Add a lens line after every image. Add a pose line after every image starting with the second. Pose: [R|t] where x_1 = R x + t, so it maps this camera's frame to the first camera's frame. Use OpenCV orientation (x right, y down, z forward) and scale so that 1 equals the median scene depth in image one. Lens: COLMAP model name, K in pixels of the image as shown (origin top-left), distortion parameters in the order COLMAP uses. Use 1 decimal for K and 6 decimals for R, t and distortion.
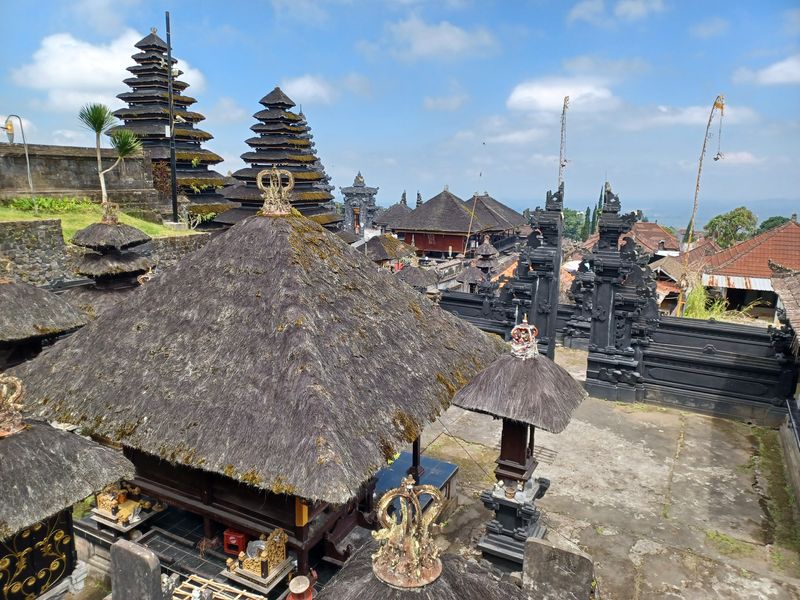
lens RADIAL K [[577.1, 0, 400.0], [0, 577.1, 300.0], [0, 0, 1]] dist [0.032096, -0.008374]
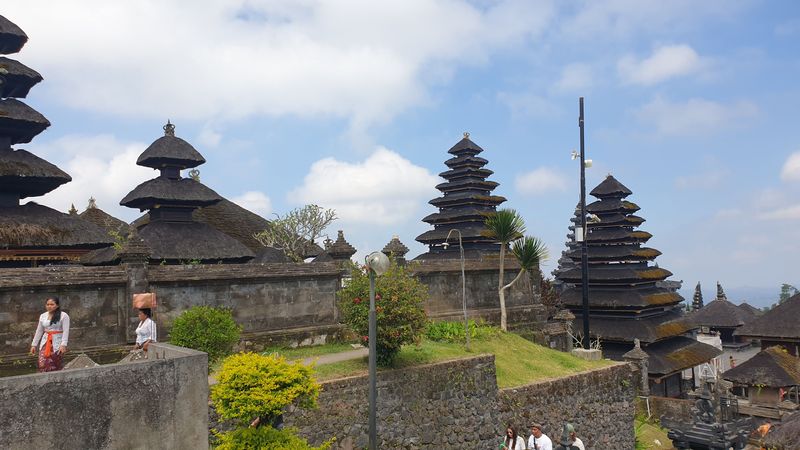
lens RADIAL K [[617.6, 0, 400.0], [0, 617.6, 225.0], [0, 0, 1]] dist [0.032247, -0.008856]
pose [[0.926764, -0.069618, -0.369138, -0.166588], [-0.035914, 0.961754, -0.271551, -0.033293], [0.373924, 0.264920, 0.888818, 0.080431]]
